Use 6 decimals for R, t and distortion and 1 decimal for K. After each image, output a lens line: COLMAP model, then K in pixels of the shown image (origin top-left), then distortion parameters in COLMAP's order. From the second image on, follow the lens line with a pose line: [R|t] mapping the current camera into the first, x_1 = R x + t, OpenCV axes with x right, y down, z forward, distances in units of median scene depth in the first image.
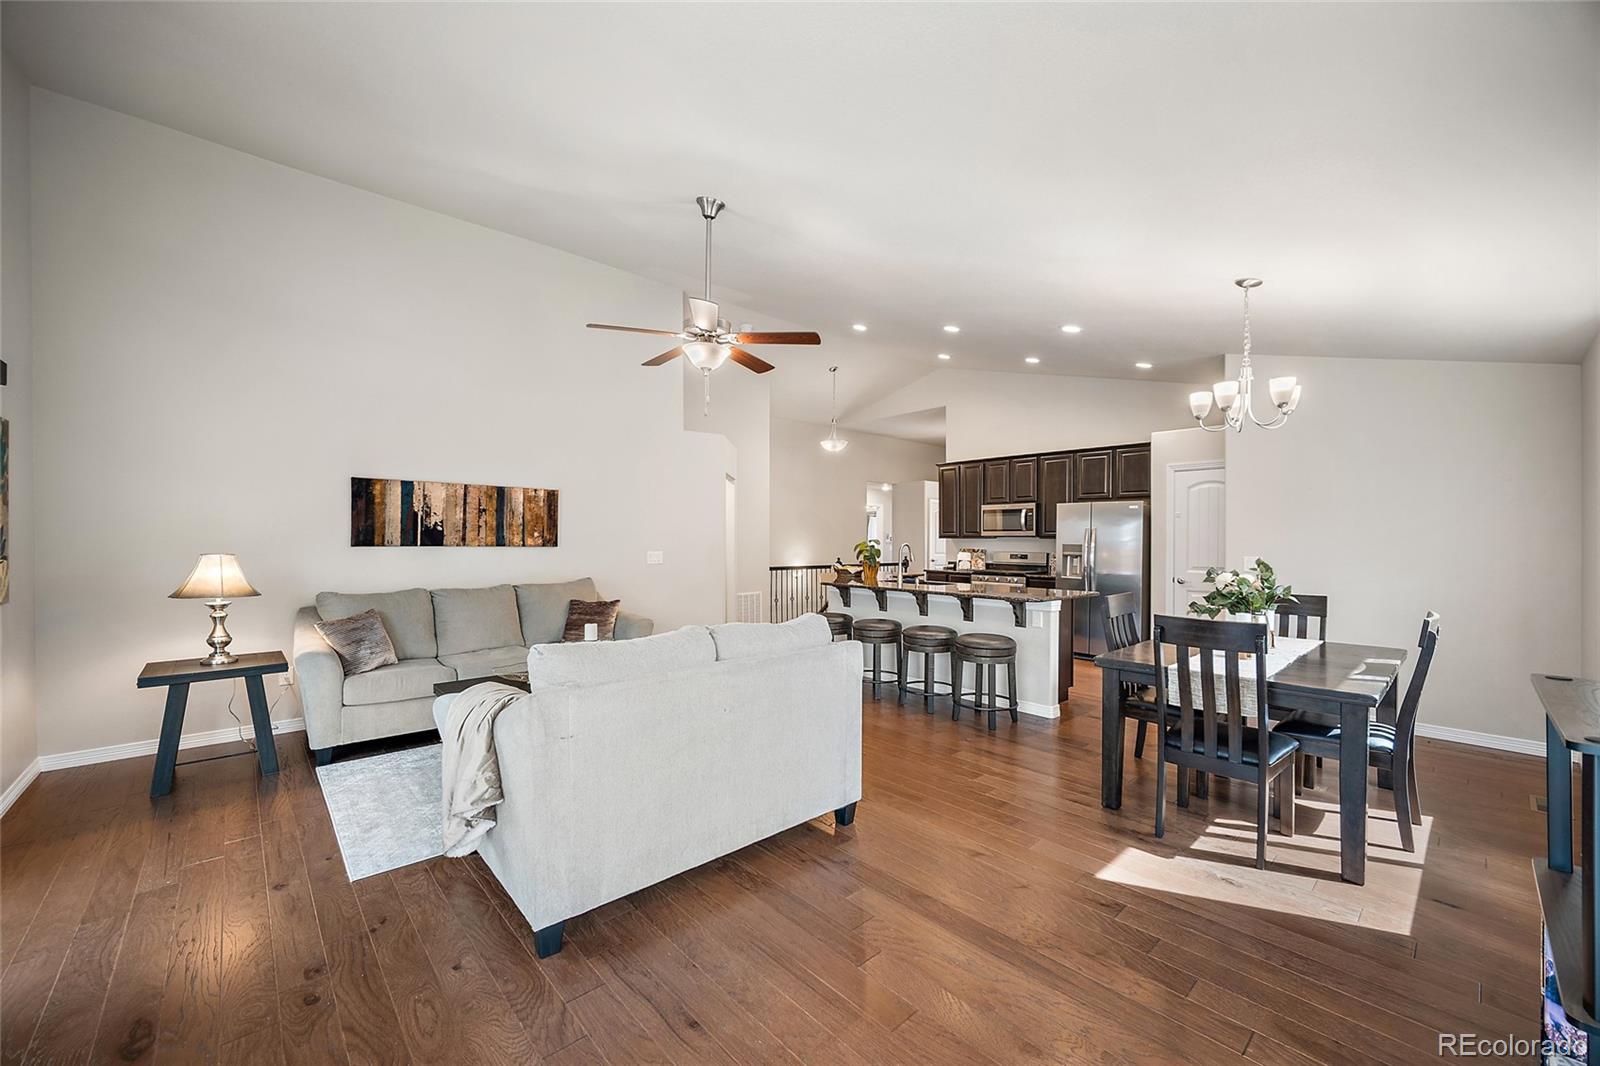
lens RADIAL K [[625.6, 0, 788.4], [0, 625.6, 530.5], [0, 0, 1]] dist [-0.002835, -0.000029]
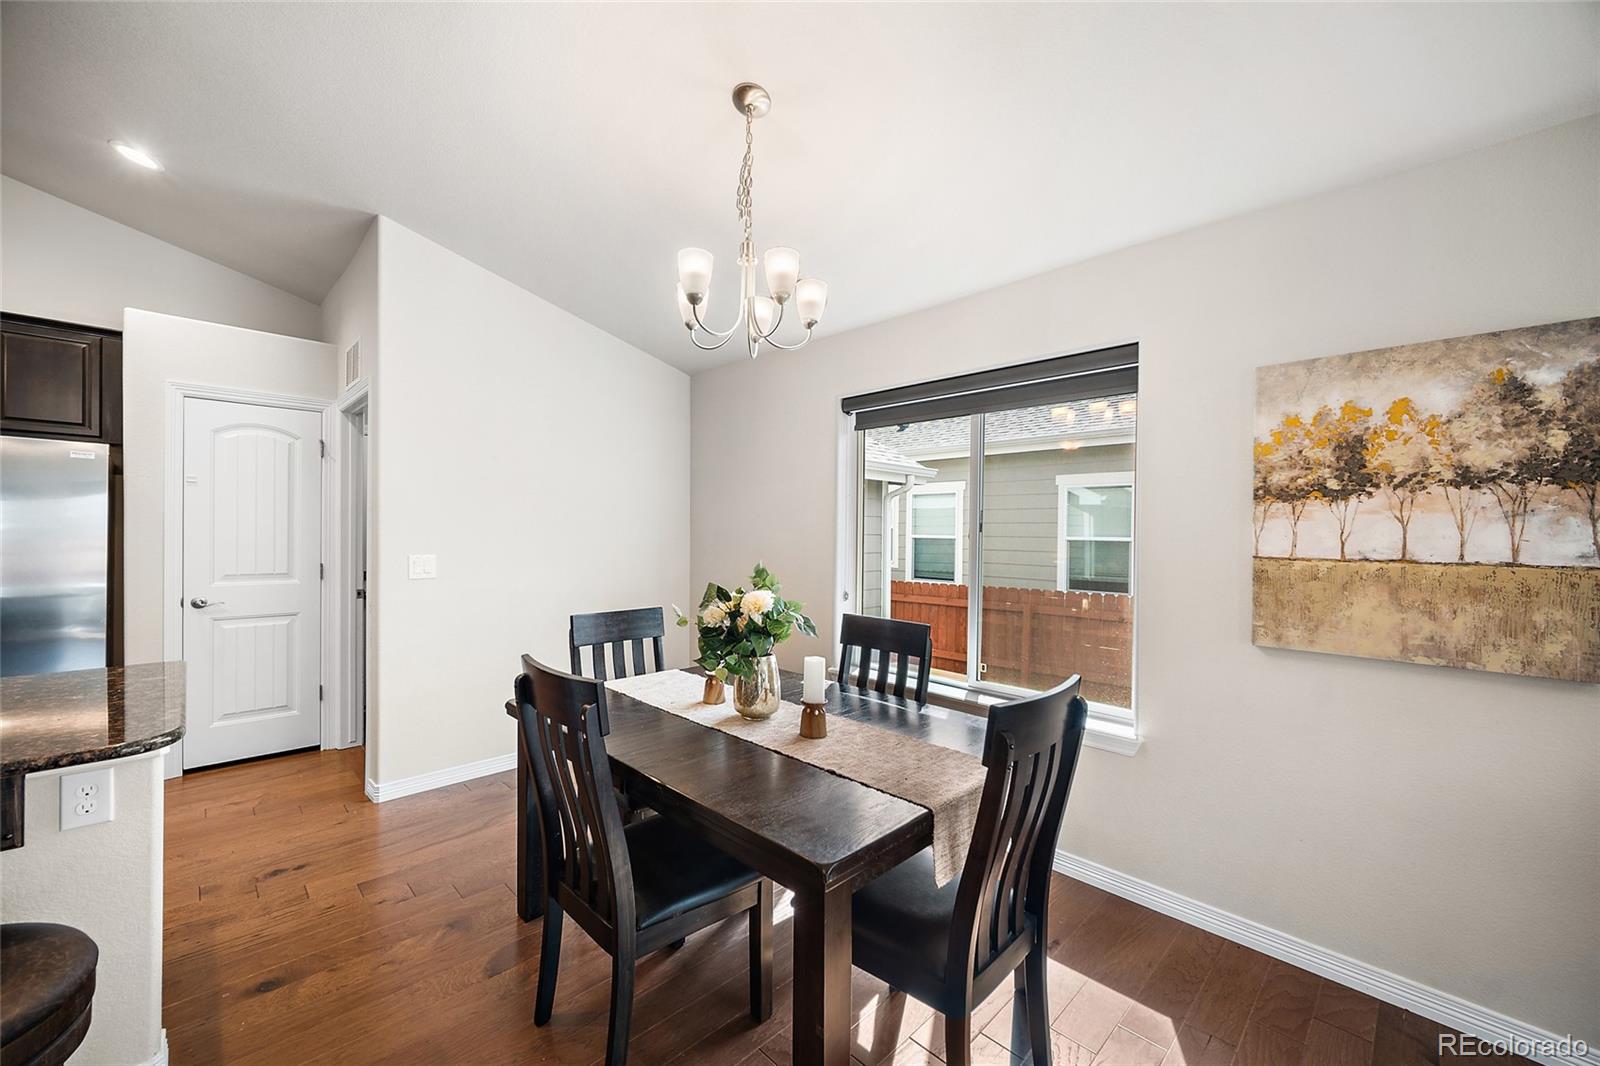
lens RADIAL K [[625.6, 0, 775.4], [0, 625.6, 533.5], [0, 0, 1]] dist [-0.002835, -0.000029]
pose [[-0.030890, -0.014472, 0.999418, 0.067145], [-0.015312, 0.999785, 0.014004, 0.009627], [-0.999405, -0.014871, -0.031105, 0.589894]]
